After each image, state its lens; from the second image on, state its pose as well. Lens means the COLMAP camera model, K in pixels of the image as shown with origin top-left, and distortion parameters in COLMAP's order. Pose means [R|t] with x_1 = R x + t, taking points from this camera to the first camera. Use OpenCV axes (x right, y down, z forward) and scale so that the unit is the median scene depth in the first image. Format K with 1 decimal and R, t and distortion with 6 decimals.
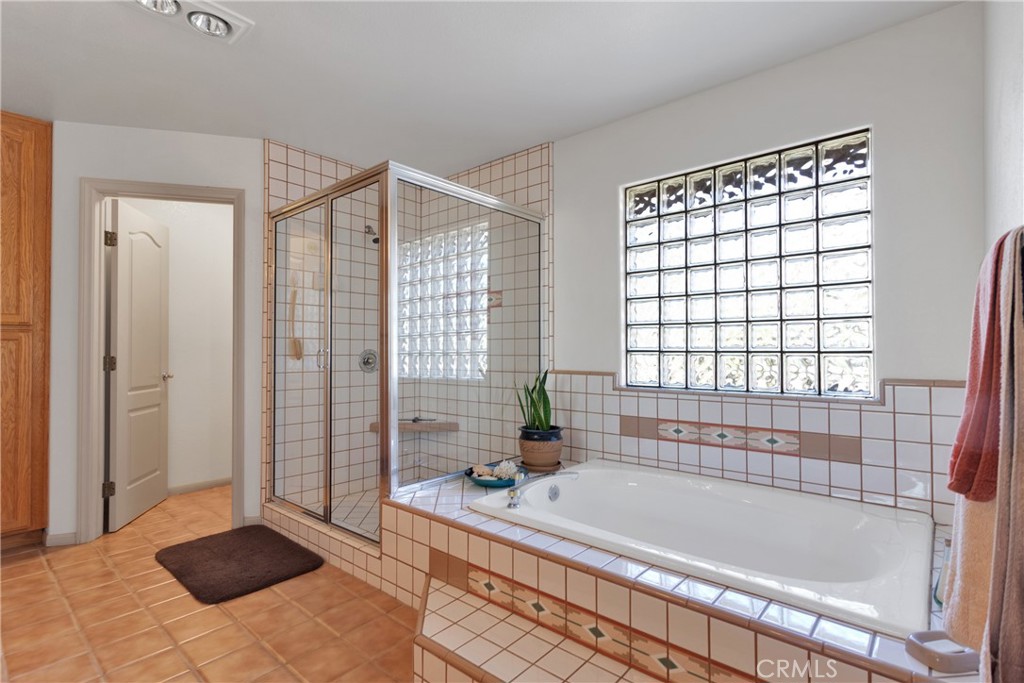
lens RADIAL K [[485.8, 0, 517.3], [0, 485.8, 348.6], [0, 0, 1]] dist [0.002141, -0.000931]
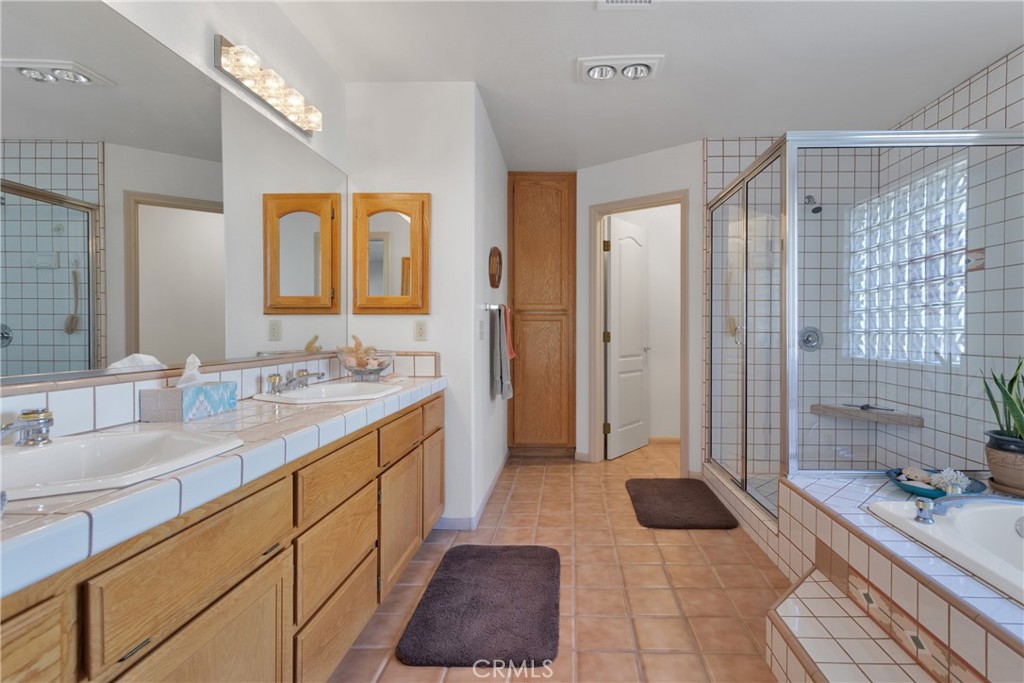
lens RADIAL K [[496.8, 0, 551.3], [0, 496.8, 336.2], [0, 0, 1]] dist [-0.002987, -0.000523]
pose [[0.622267, 0.014305, -0.782675, 0.168945], [0.001981, 0.999801, 0.019849, 0.000345], [0.782803, -0.013902, 0.622114, 0.004786]]
